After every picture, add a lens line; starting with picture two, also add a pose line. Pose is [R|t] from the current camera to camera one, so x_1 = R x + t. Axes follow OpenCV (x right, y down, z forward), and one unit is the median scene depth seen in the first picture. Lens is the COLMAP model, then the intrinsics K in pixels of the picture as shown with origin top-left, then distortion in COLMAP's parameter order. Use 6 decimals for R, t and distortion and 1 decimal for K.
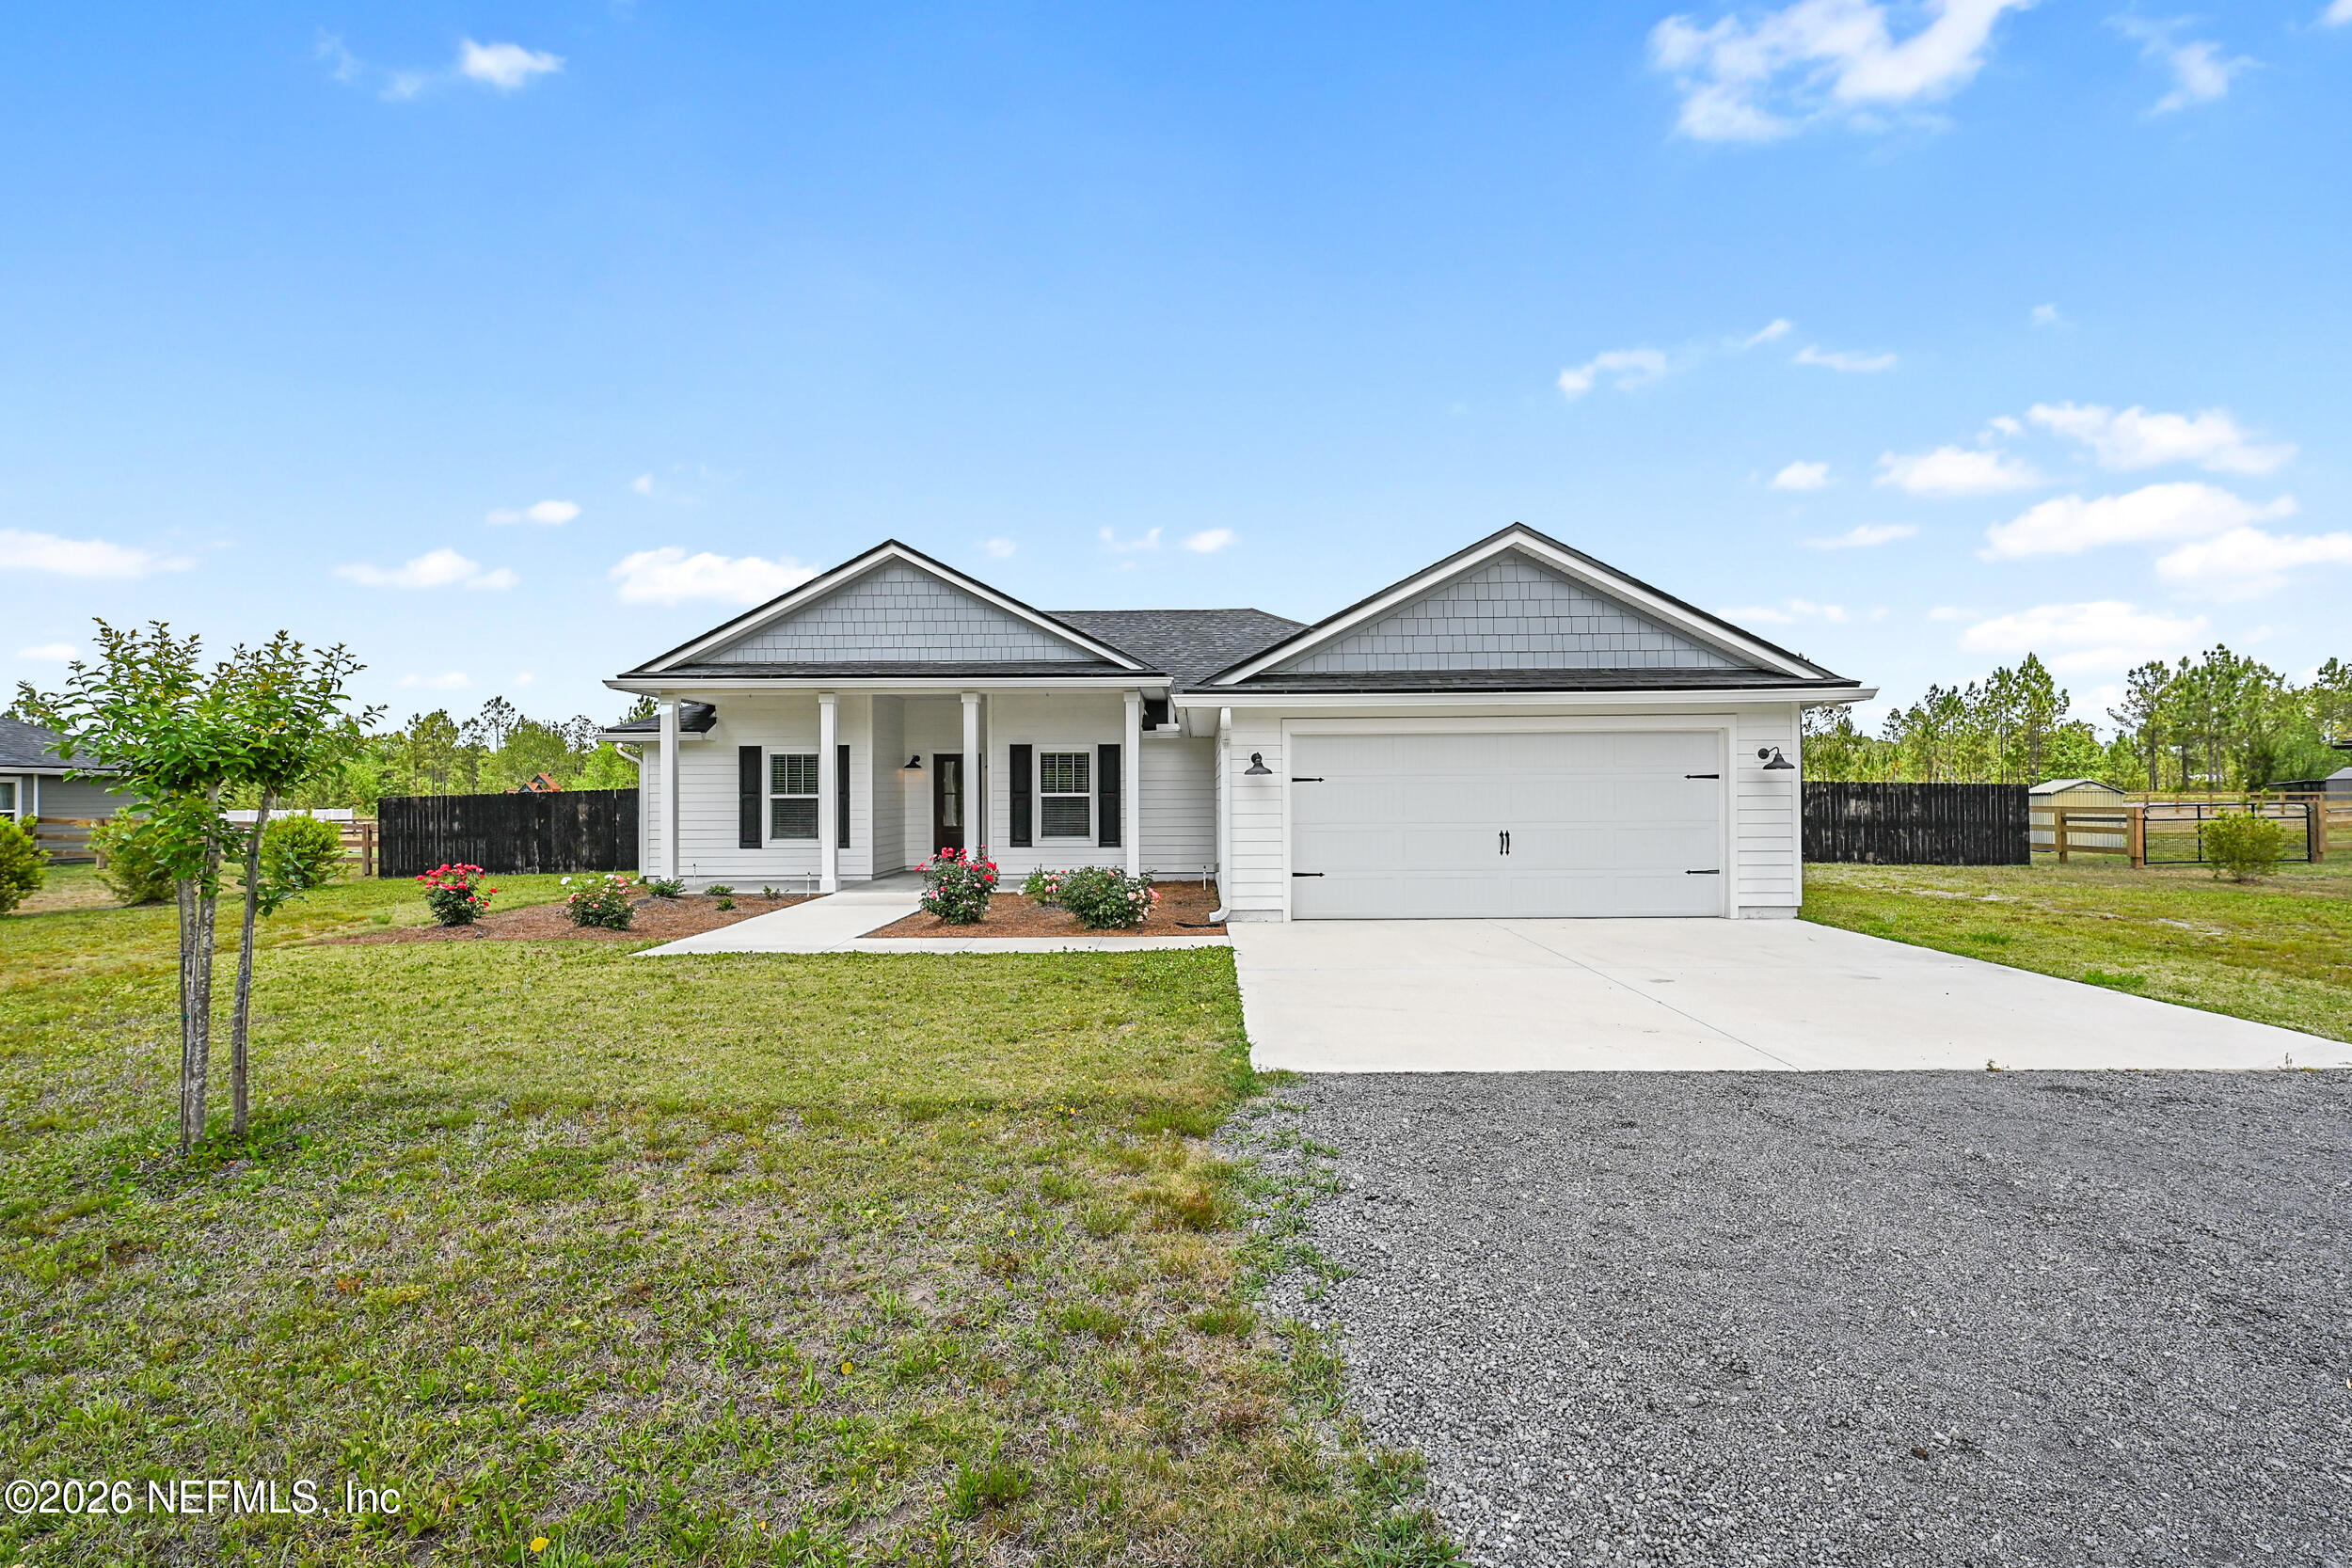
lens RADIAL K [[1069.9, 0, 1177.4], [0, 1069.9, 786.5], [0, 0, 1]] dist [0.002279, 0.000696]
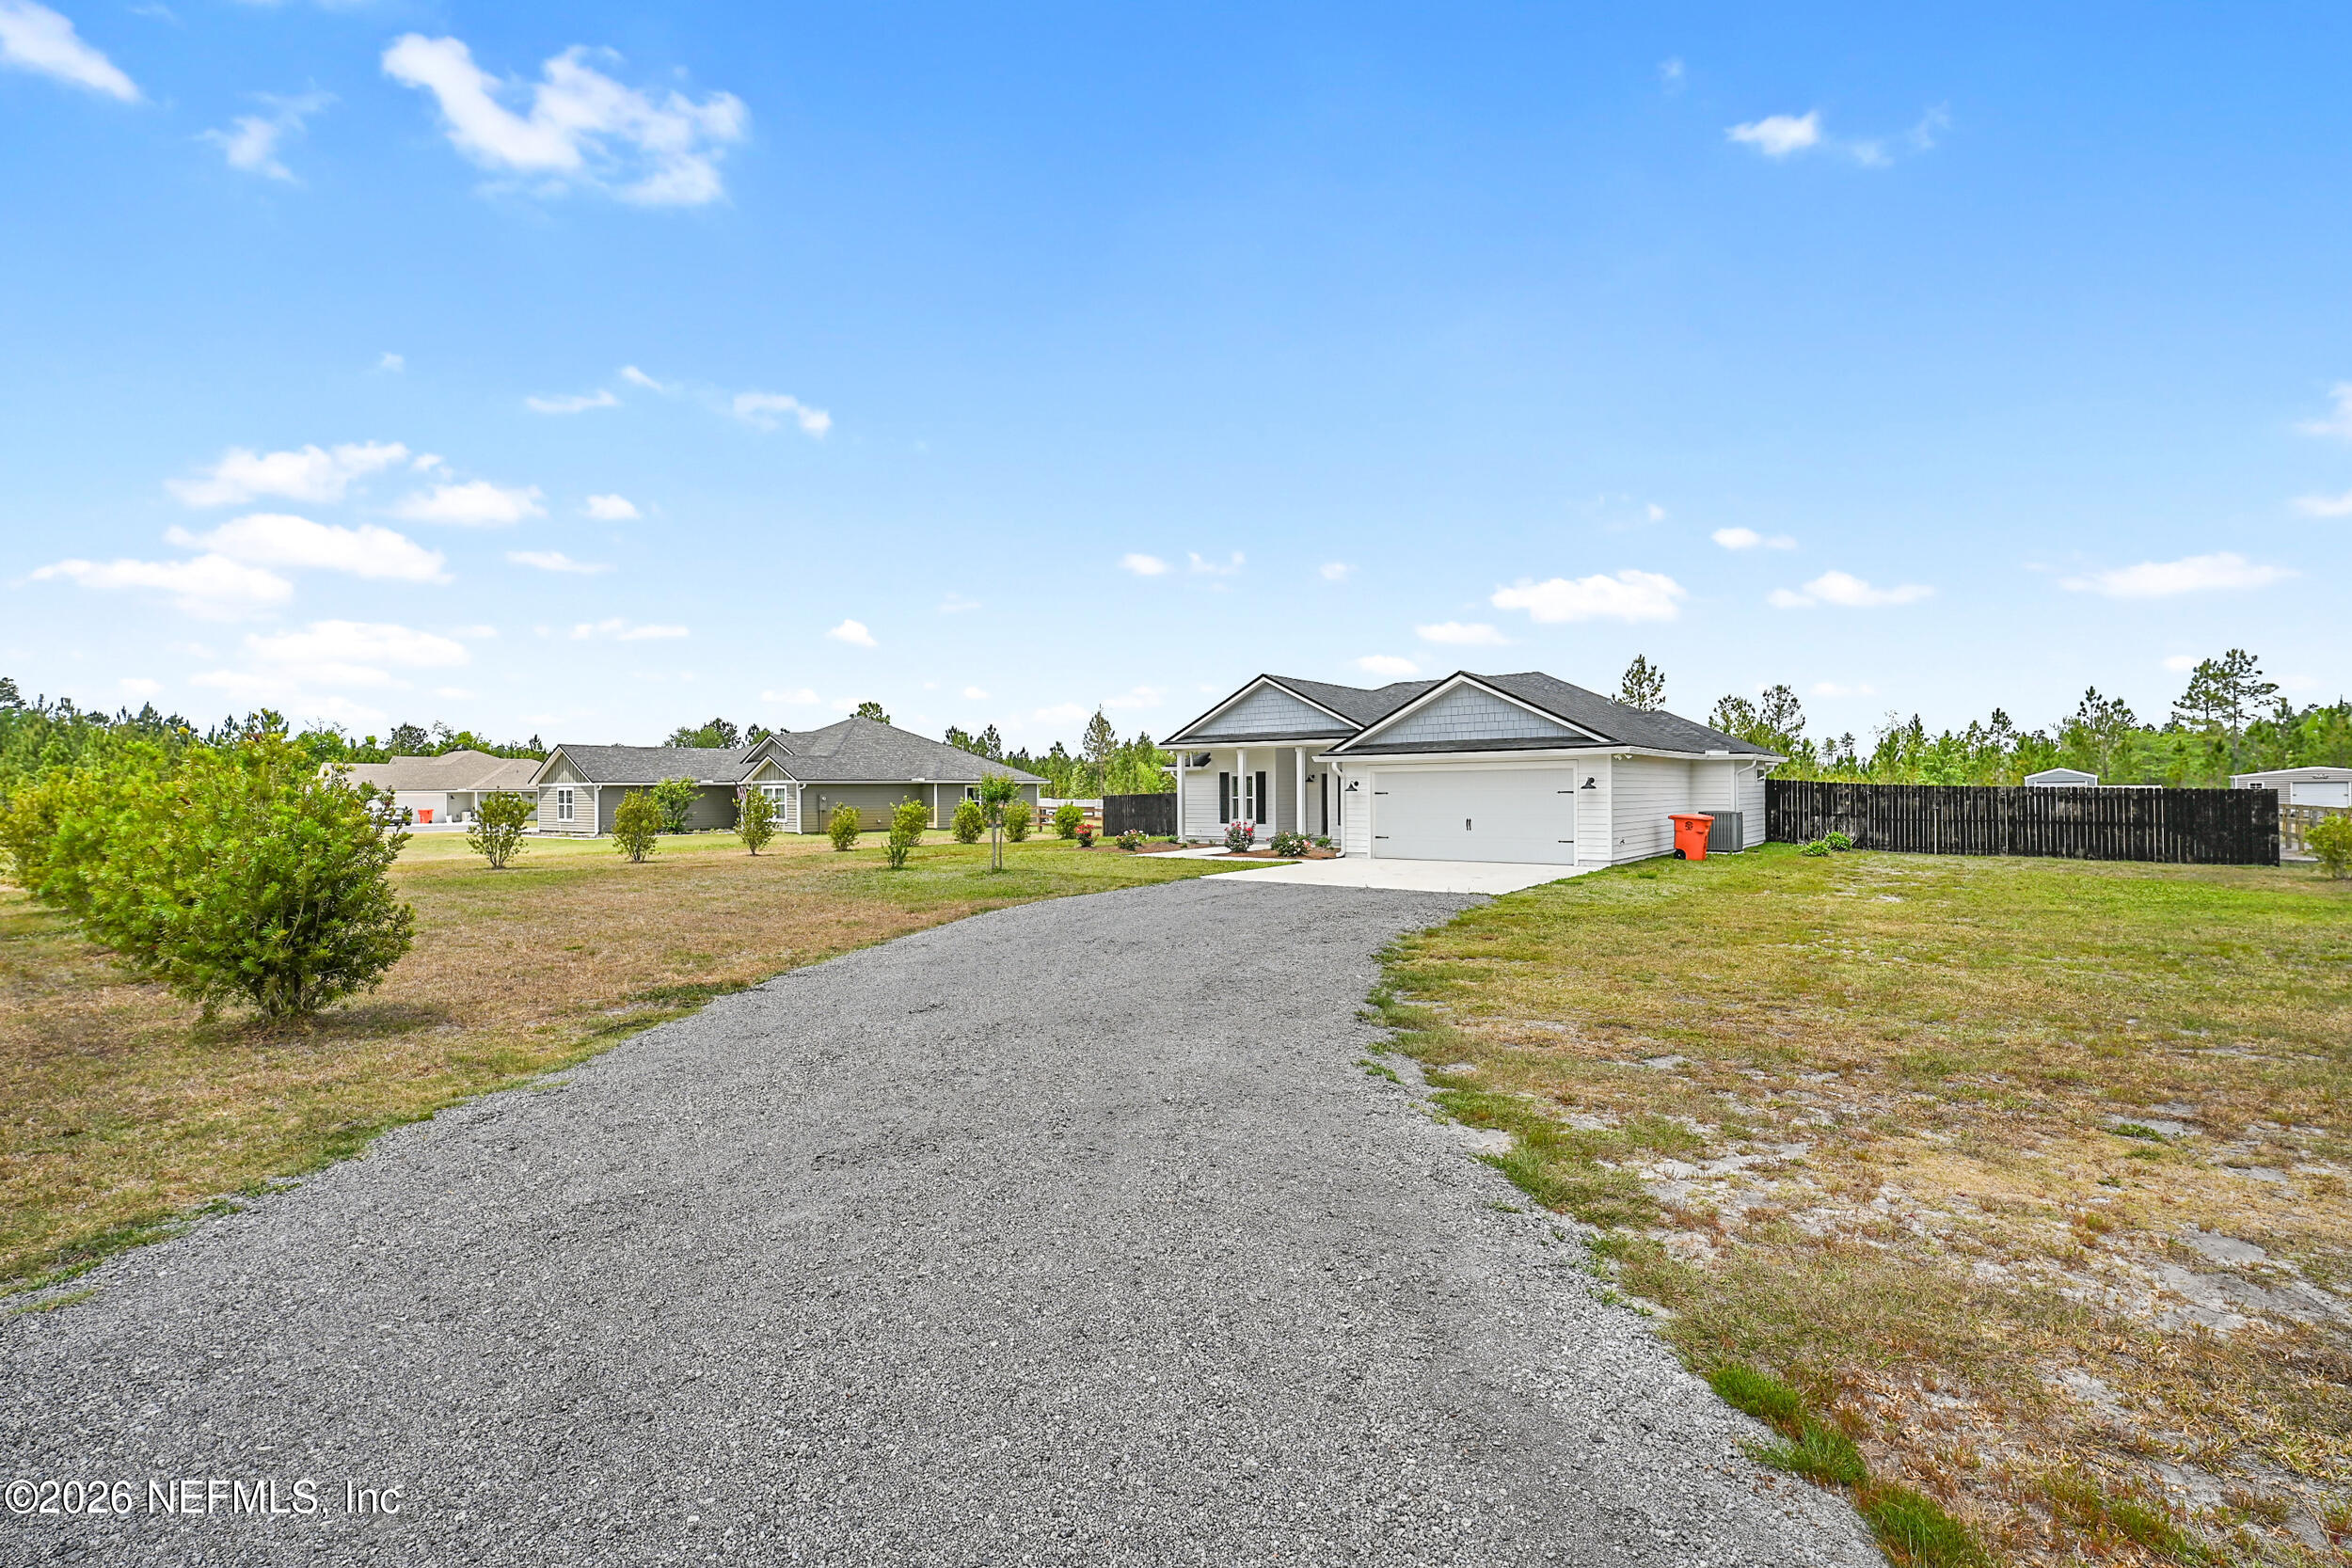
lens RADIAL K [[1069.9, 0, 1175.1], [0, 1069.9, 789.8], [0, 0, 1]] dist [0.002279, 0.000696]
pose [[0.794960, 0.000627, -0.606662, 0.834407], [0.006387, 0.999935, 0.009404, -0.027193], [0.606629, -0.011350, 0.794904, -0.733602]]
